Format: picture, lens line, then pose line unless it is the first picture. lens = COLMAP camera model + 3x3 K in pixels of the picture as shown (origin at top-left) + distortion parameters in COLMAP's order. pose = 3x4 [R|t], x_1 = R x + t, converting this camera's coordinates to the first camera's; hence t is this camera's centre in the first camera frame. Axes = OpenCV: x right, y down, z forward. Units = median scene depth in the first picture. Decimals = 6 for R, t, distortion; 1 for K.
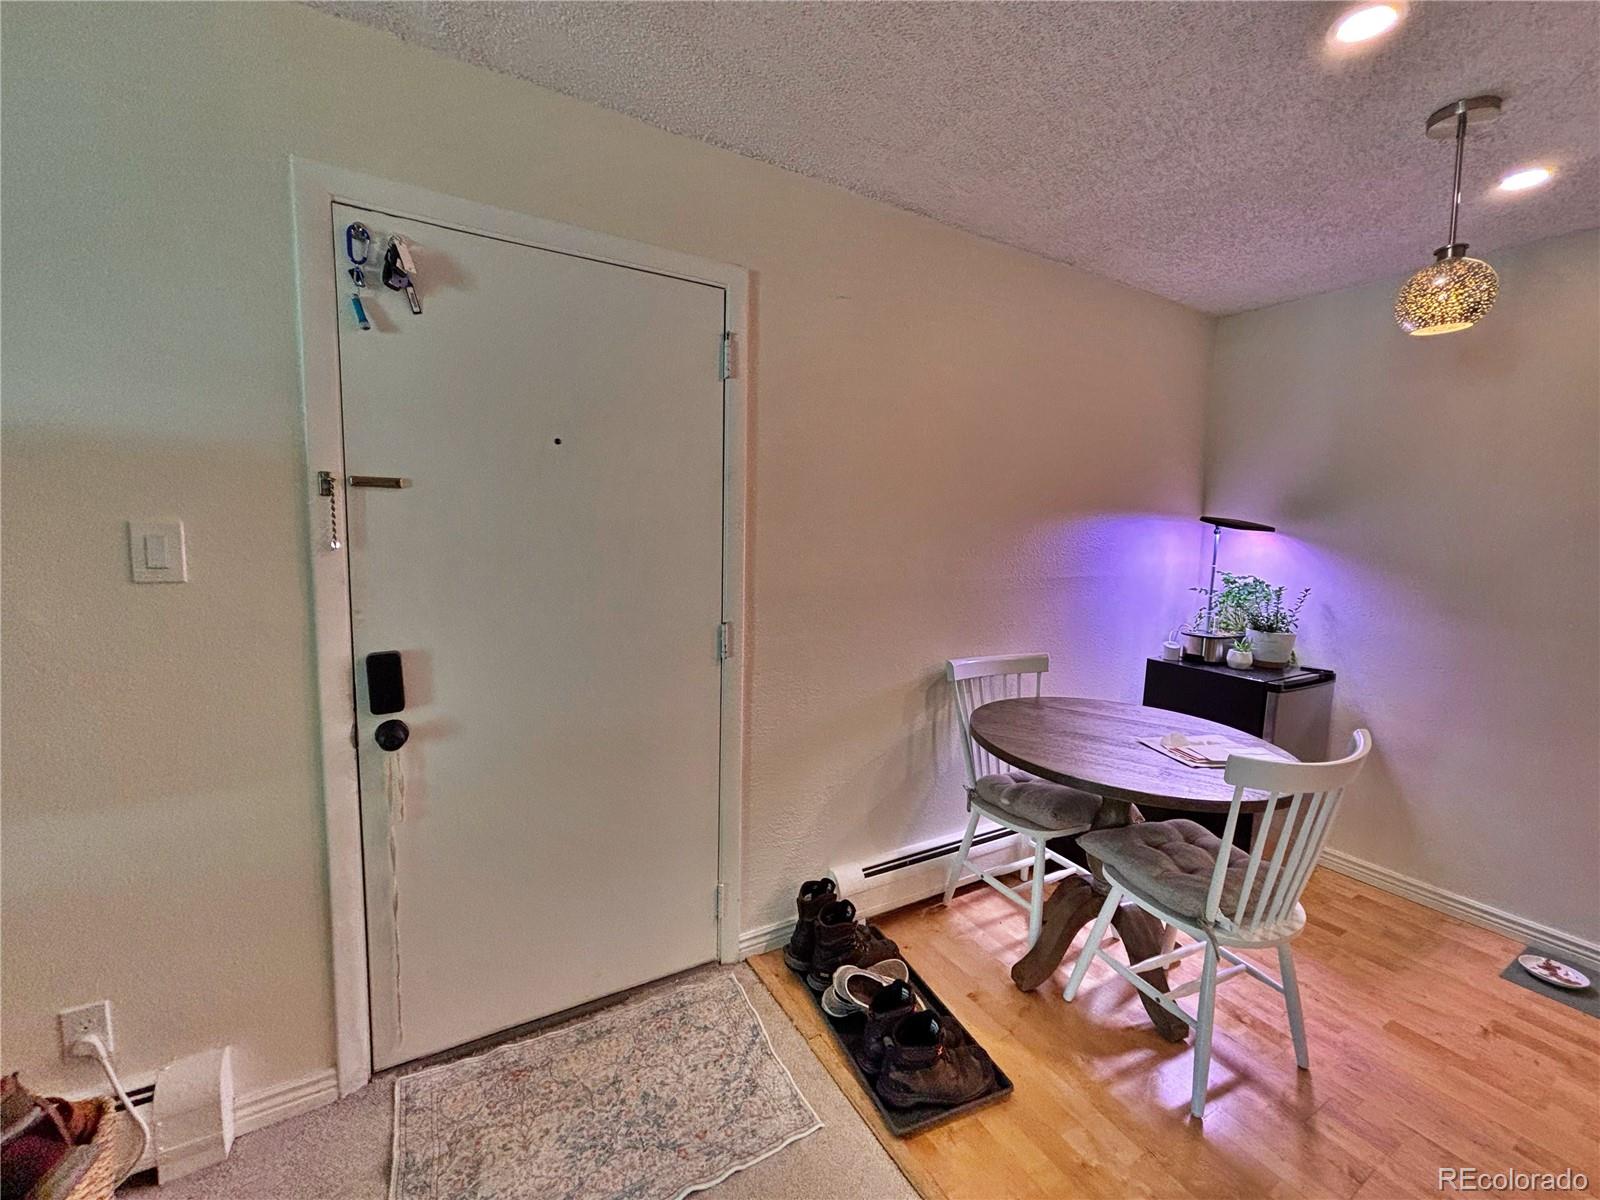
lens RADIAL K [[653.5, 0, 798.7], [0, 653.5, 600.3], [0, 0, 1]] dist [0.000690, 0.000478]
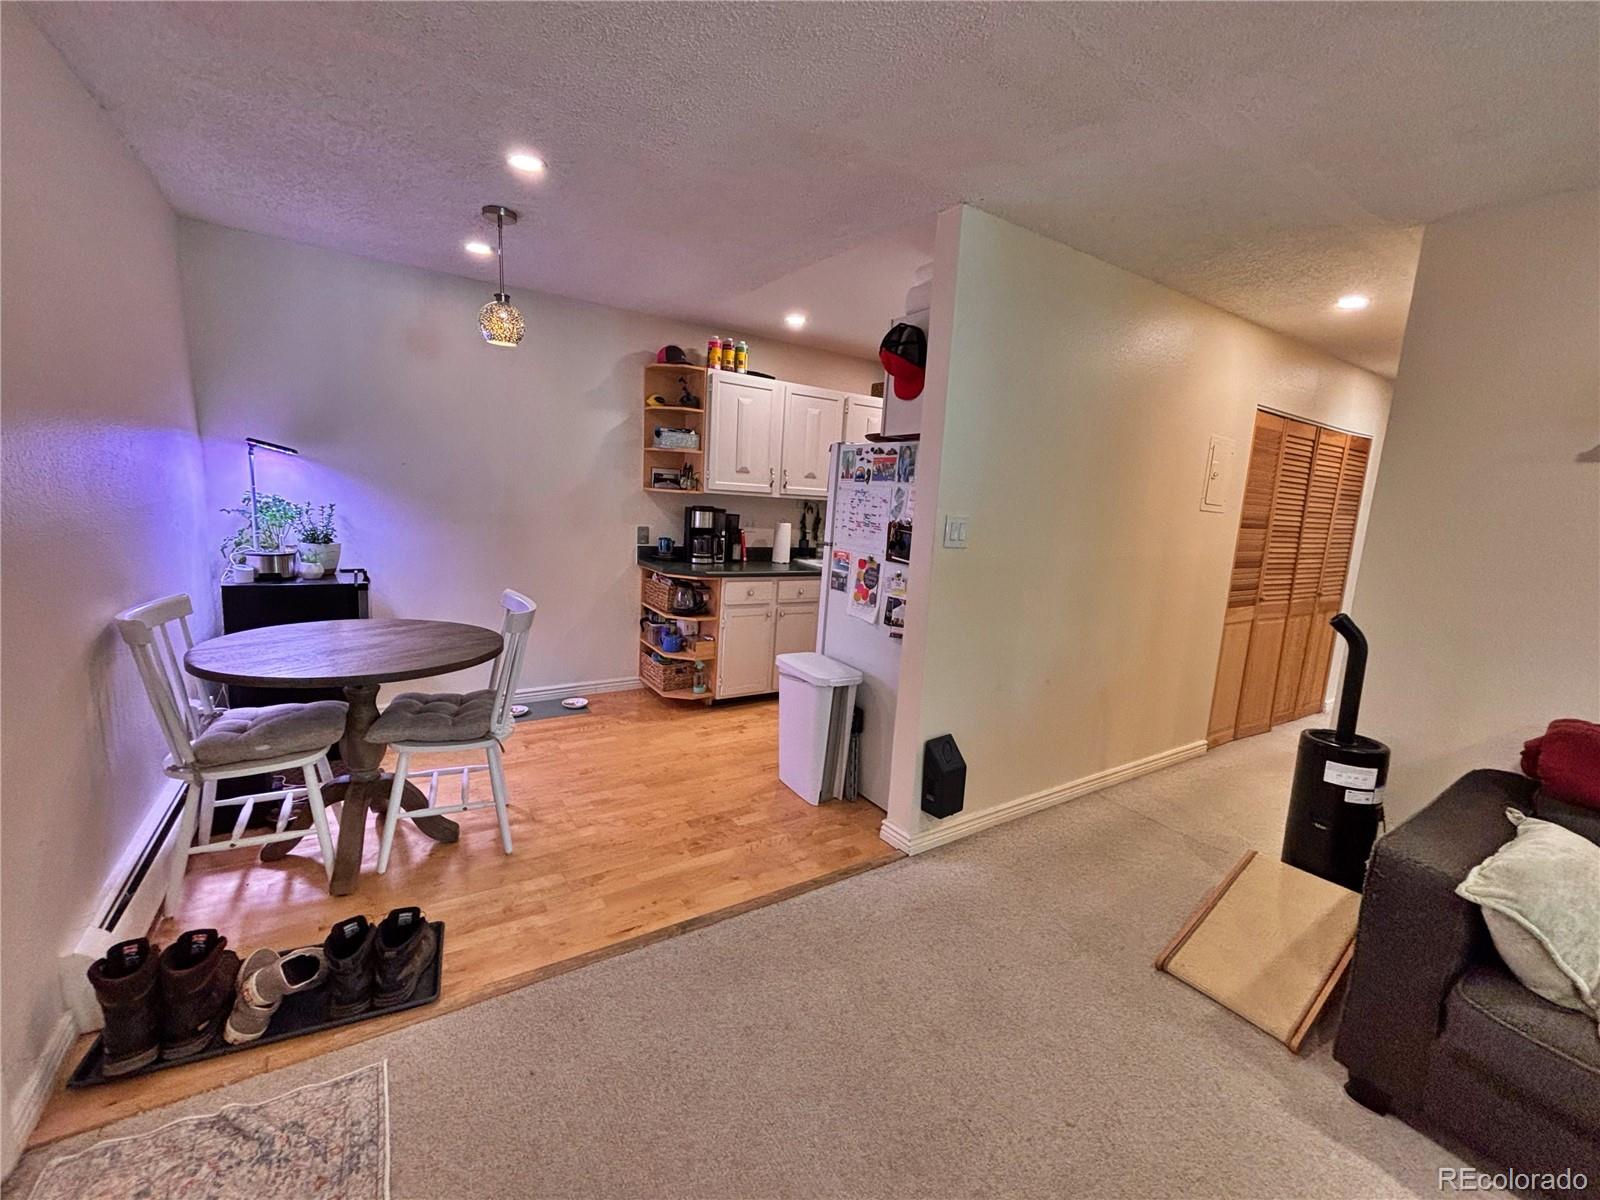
lens RADIAL K [[653.5, 0, 798.7], [0, 653.5, 600.3], [0, 0, 1]] dist [0.000690, 0.000478]
pose [[-0.040245, -0.192184, 0.980533, -0.503114], [0.051654, 0.979616, 0.194124, -0.036523], [-0.997854, 0.058461, -0.029498, 0.206512]]
